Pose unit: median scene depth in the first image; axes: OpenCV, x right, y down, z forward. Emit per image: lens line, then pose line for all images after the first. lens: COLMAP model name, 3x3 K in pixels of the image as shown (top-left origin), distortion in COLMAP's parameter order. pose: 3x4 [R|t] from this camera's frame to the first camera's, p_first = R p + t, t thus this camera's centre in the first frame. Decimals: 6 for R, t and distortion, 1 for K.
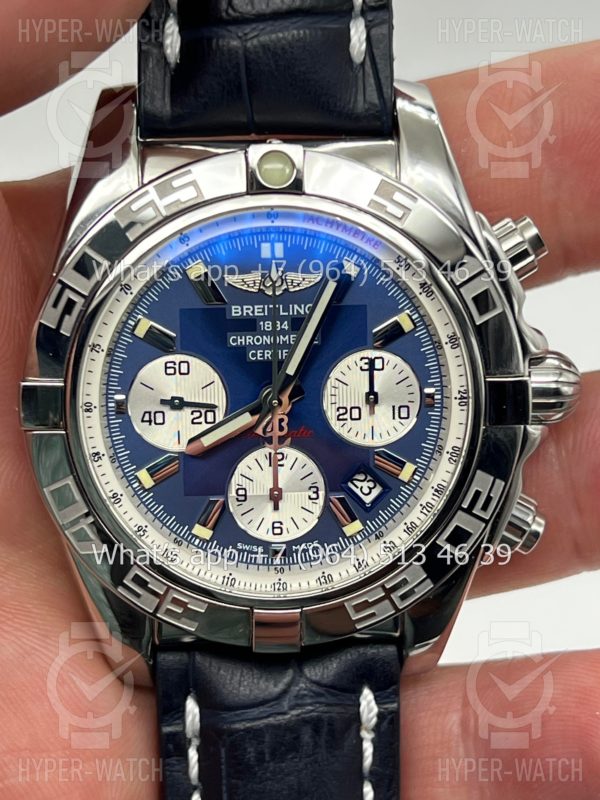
lens RADIAL K [[1945.8, 0, 312.4], [0, 1945.8, 401.3], [0, 0, 1]] dist [0.276598, 0.000000]
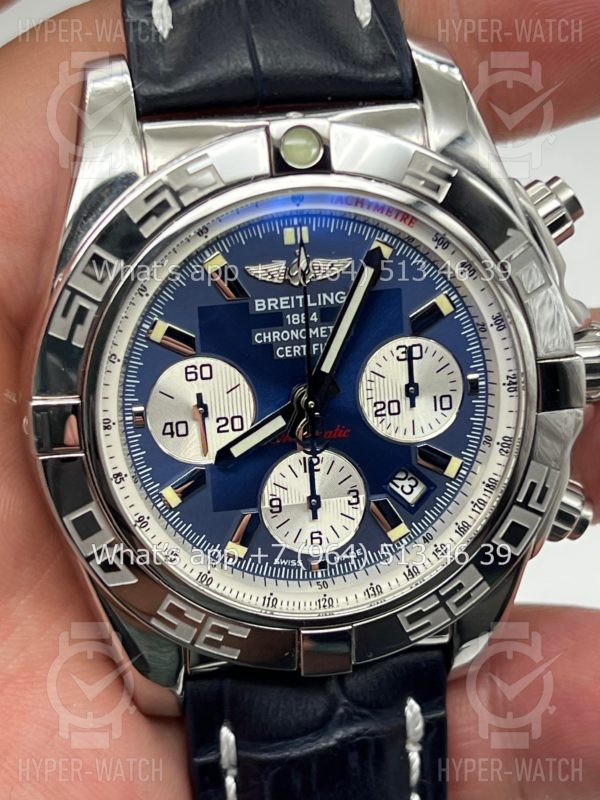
lens RADIAL K [[1945.8, 0, 298.5], [0, 1945.8, 404.8], [0, 0, 1]] dist [0.276598, 0.000000]
pose [[0.991412, -0.071382, 0.109575, -0.122817], [0.064985, 0.996027, 0.060883, -0.053802], [-0.113486, -0.053240, 0.992112, 0.100196]]
